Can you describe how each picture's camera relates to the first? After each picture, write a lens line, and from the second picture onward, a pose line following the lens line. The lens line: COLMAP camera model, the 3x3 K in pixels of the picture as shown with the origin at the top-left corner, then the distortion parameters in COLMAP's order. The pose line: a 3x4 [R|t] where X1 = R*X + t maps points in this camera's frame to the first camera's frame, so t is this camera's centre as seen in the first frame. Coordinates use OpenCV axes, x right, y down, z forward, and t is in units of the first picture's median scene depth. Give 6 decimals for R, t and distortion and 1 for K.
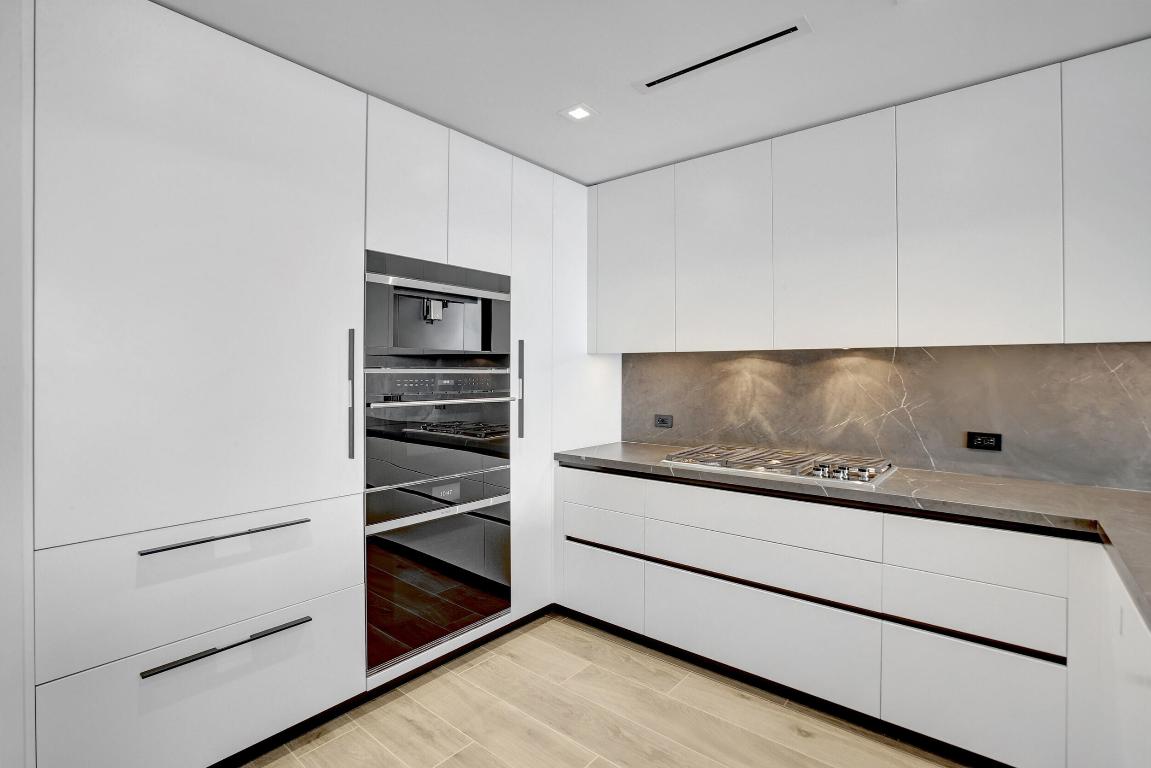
lens RADIAL K [[539.8, 0, 578.0], [0, 539.8, 380.6], [0, 0, 1]] dist [-0.005875, 0.000977]
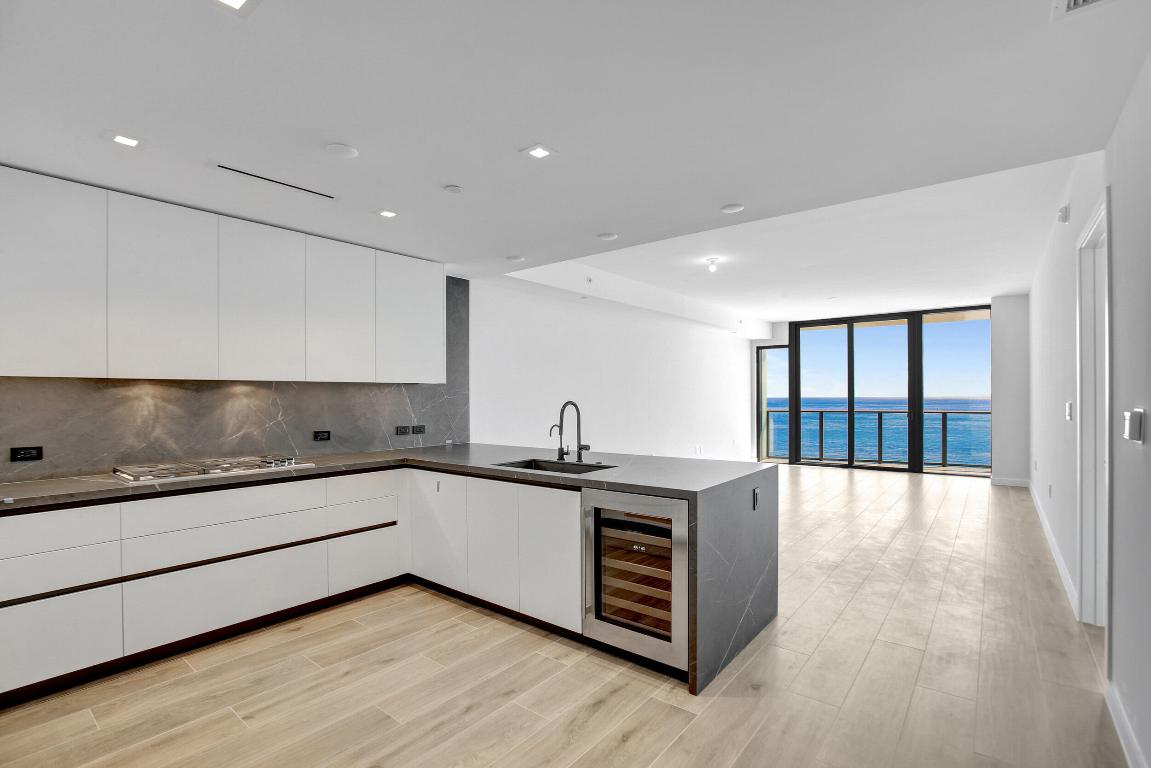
lens RADIAL K [[539.8, 0, 574.2], [0, 539.8, 388.9], [0, 0, 1]] dist [-0.005875, 0.000977]
pose [[0.013381, 0.004341, 0.999901, -0.831660], [0.012130, 0.999916, -0.004504, -0.018953], [-0.999837, 0.012189, 0.013328, 0.120244]]
